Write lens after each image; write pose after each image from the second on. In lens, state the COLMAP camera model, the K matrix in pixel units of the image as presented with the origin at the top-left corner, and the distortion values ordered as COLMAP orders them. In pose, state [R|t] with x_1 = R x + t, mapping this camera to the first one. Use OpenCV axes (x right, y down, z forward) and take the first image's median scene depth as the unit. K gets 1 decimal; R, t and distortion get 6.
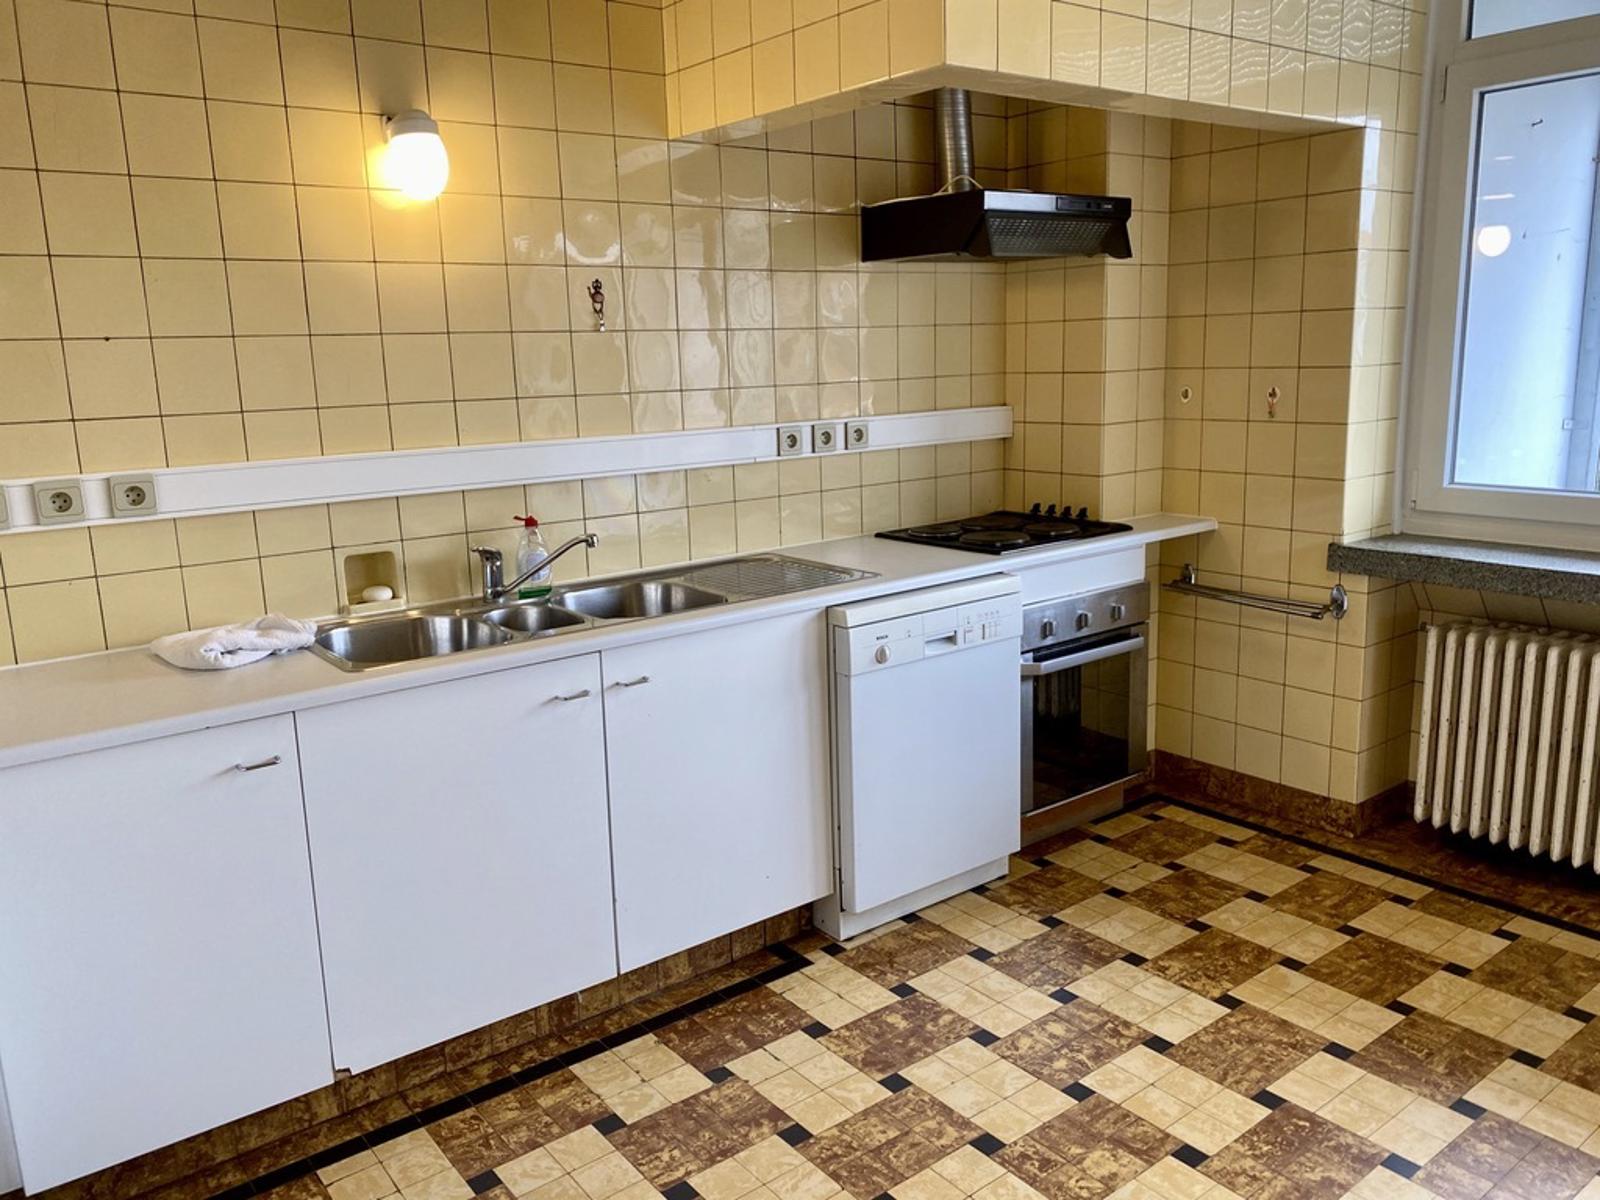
lens RADIAL K [[1225.2, 0, 793.5], [0, 1225.2, 596.7], [0, 0, 1]] dist [0.038263, -0.054521]
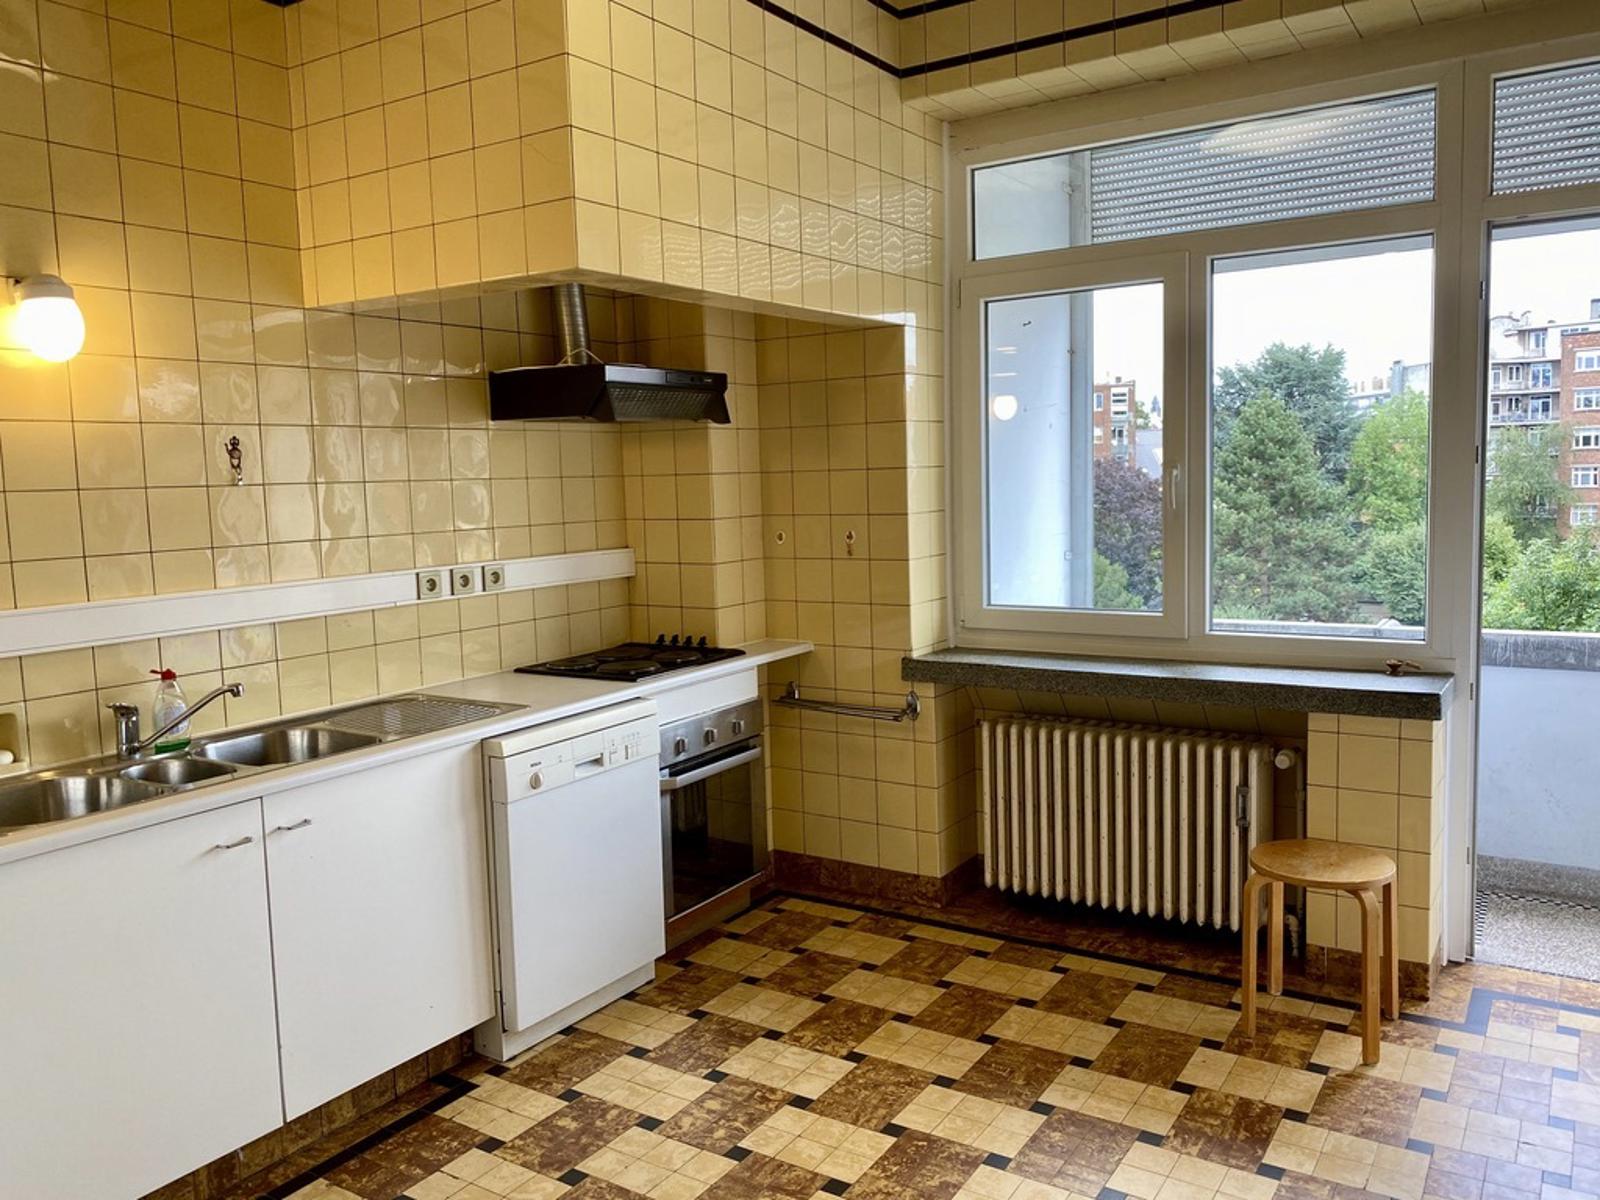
lens RADIAL K [[1225.2, 0, 788.4], [0, 1225.2, 585.9], [0, 0, 1]] dist [0.038263, -0.054521]
pose [[0.947662, -0.028852, 0.317970, -0.052608], [0.065220, 0.992402, -0.104329, 0.004564], [-0.312544, 0.119607, 0.942343, -0.107571]]
